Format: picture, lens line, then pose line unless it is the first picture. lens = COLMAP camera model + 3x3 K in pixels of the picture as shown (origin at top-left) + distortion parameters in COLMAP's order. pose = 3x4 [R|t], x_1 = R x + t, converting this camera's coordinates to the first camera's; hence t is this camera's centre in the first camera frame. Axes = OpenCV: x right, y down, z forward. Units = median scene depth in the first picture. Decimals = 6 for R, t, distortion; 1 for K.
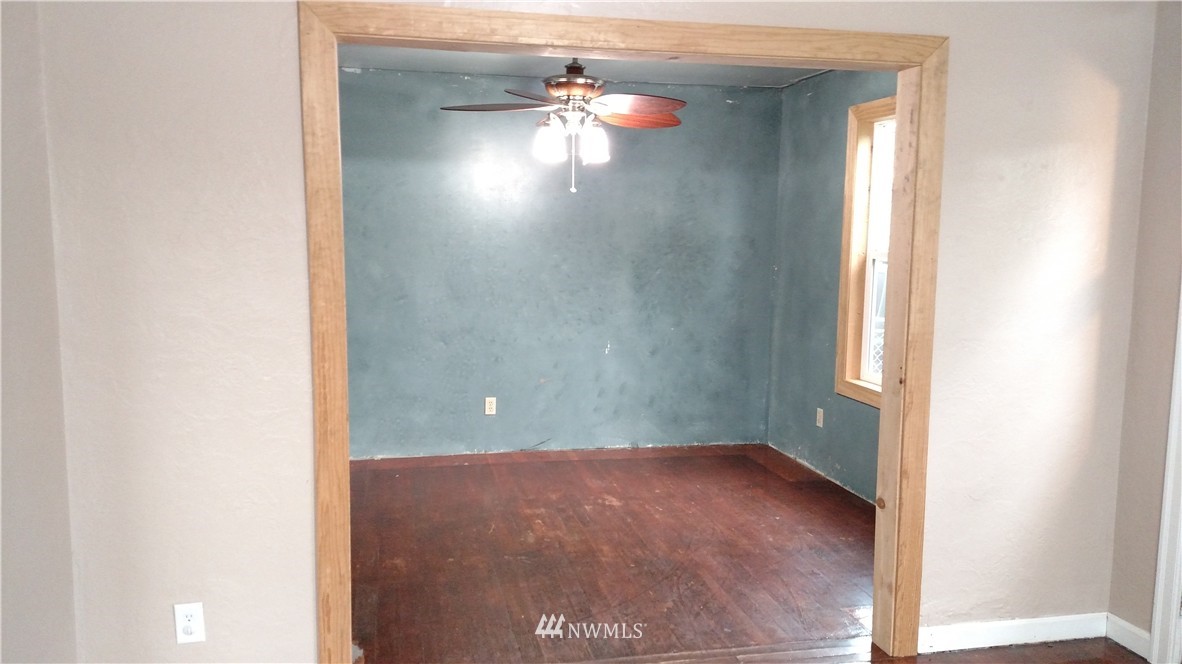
lens RADIAL K [[895.5, 0, 584.8], [0, 895.5, 337.4], [0, 0, 1]] dist [0.012754, -0.083143]
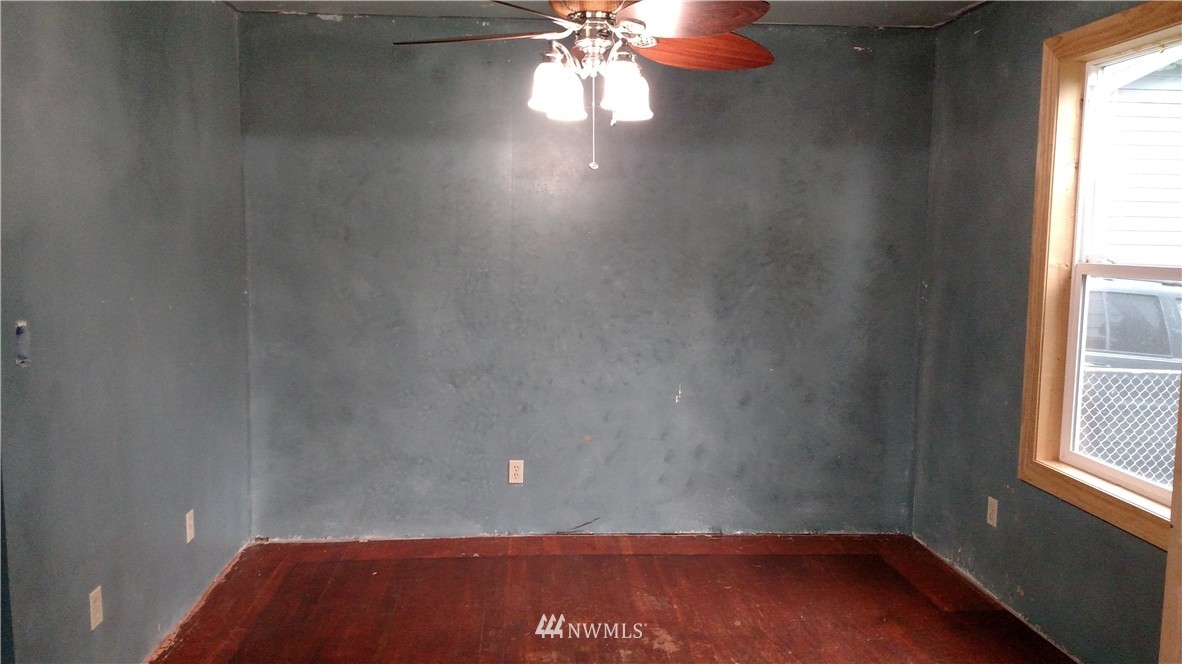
lens RADIAL K [[895.5, 0, 579.2], [0, 895.5, 331.0], [0, 0, 1]] dist [0.012754, -0.083143]
pose [[0.988763, 0.011484, -0.149049, 0.054362], [-0.013596, 0.999821, -0.013161, -0.030230], [0.148871, 0.015039, 0.988742, 0.286281]]
